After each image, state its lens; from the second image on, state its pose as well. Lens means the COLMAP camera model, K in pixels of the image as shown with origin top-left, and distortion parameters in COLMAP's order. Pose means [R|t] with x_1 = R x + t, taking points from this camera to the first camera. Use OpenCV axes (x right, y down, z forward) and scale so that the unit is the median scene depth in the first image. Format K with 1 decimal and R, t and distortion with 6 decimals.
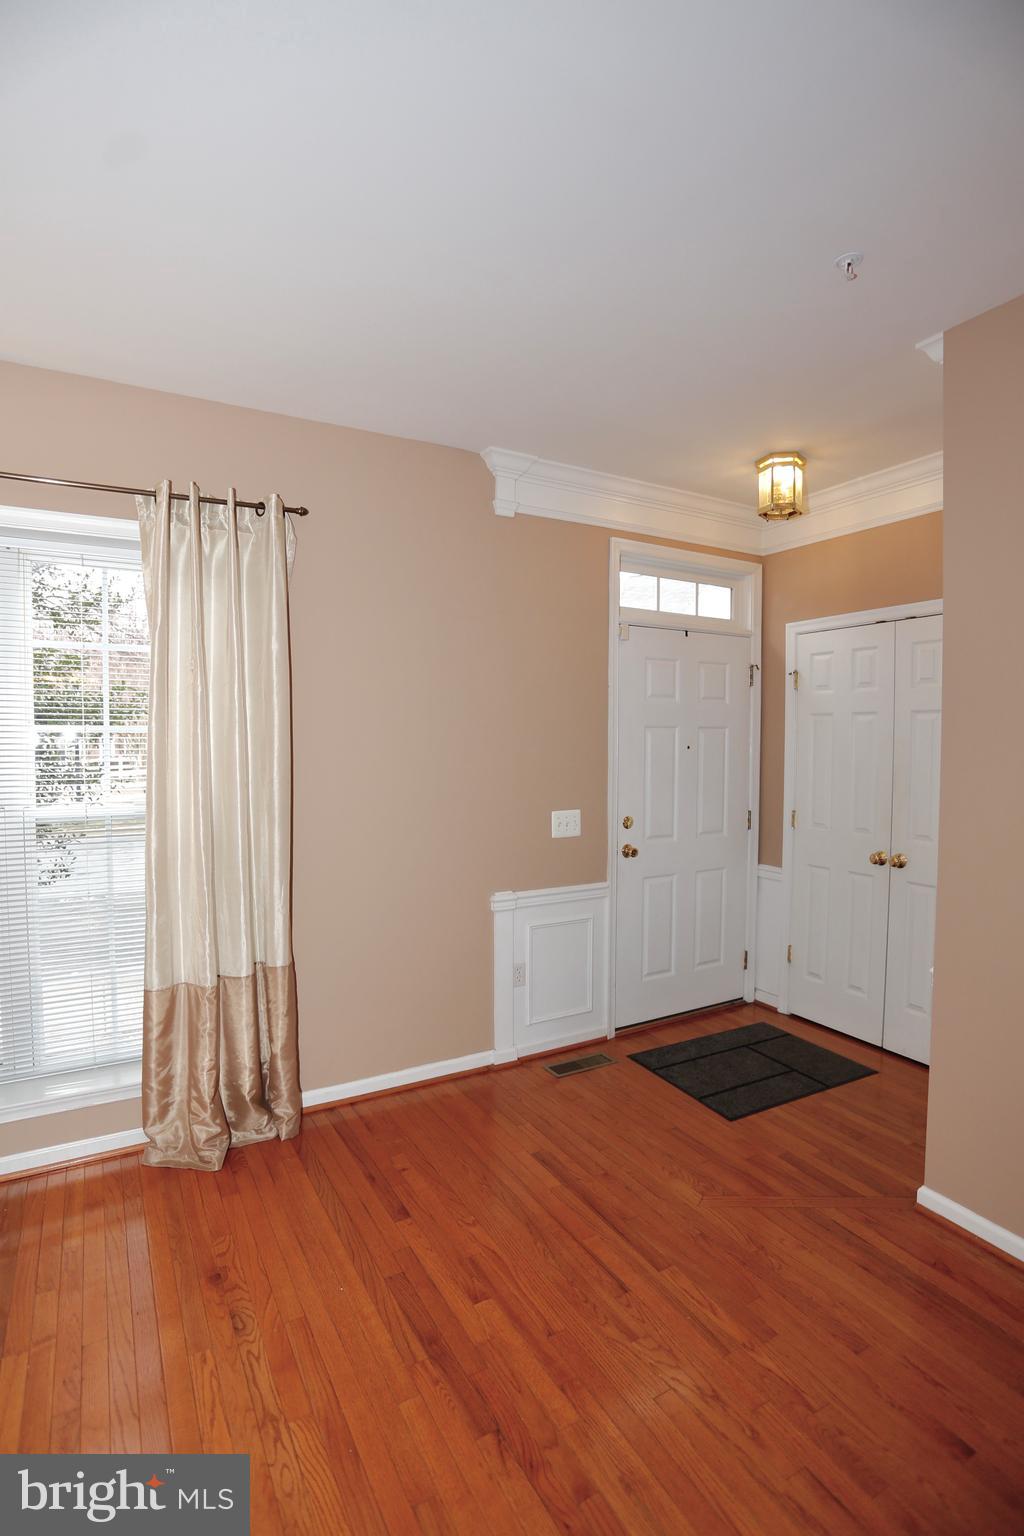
lens RADIAL K [[752.3, 0, 504.1], [0, 752.3, 776.0], [0, 0, 1]] dist [-0.078811, 0.037865]
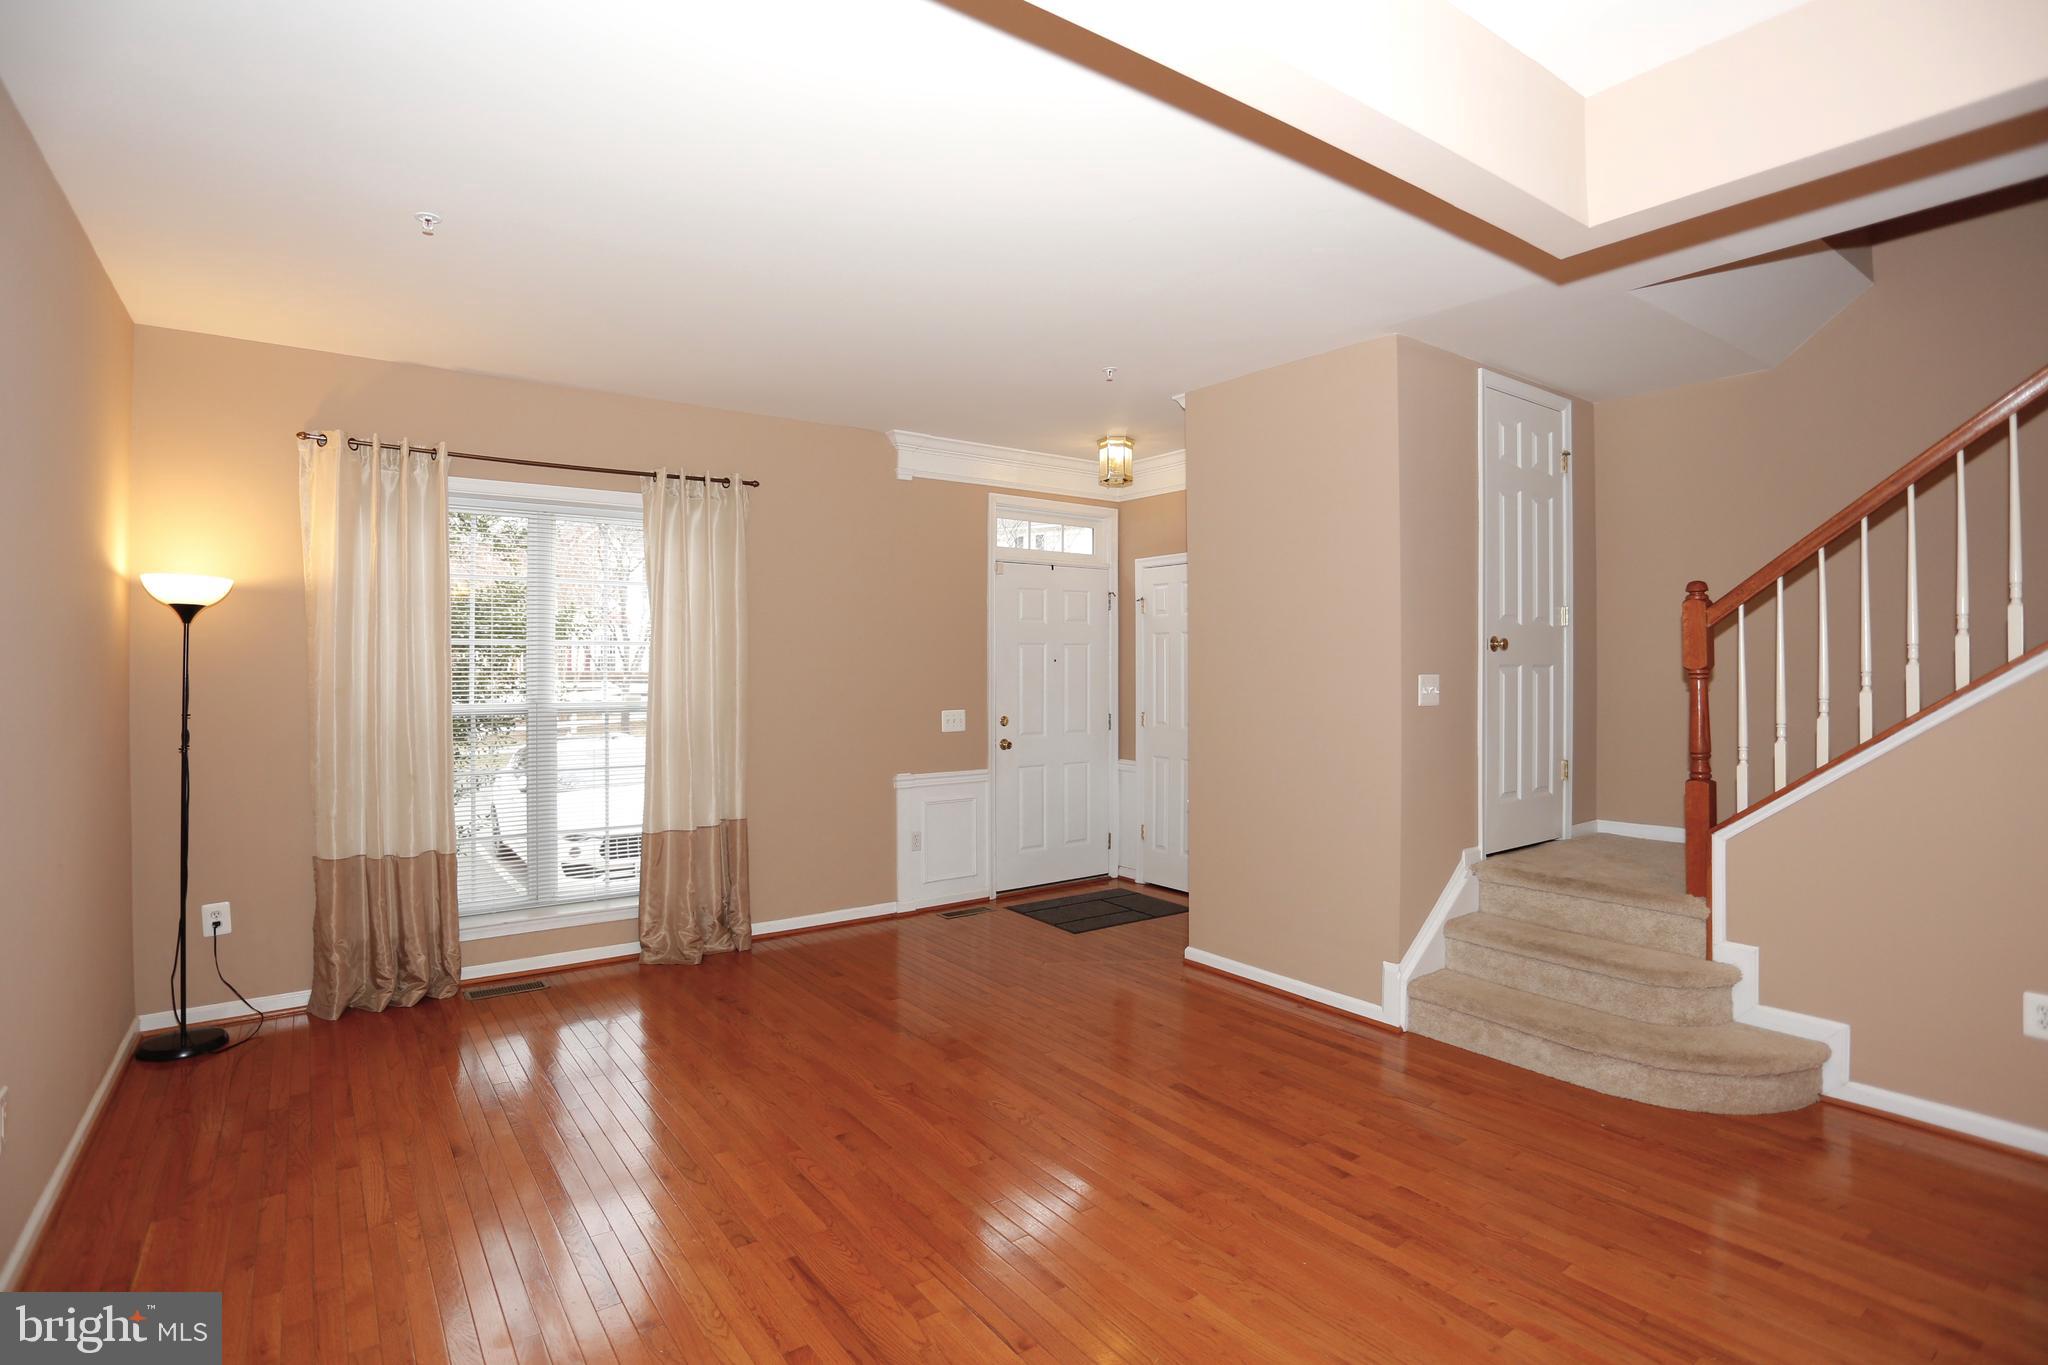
lens RADIAL K [[1003.1, 0, 1009.2], [0, 1003.1, 665.0], [0, 0, 1]] dist [-0.078811, 0.037865]
pose [[0.993510, -0.002065, 0.113723, -0.015180], [0.007598, 0.998807, -0.048242, 0.051837], [-0.113488, 0.048793, 0.992341, -0.668094]]
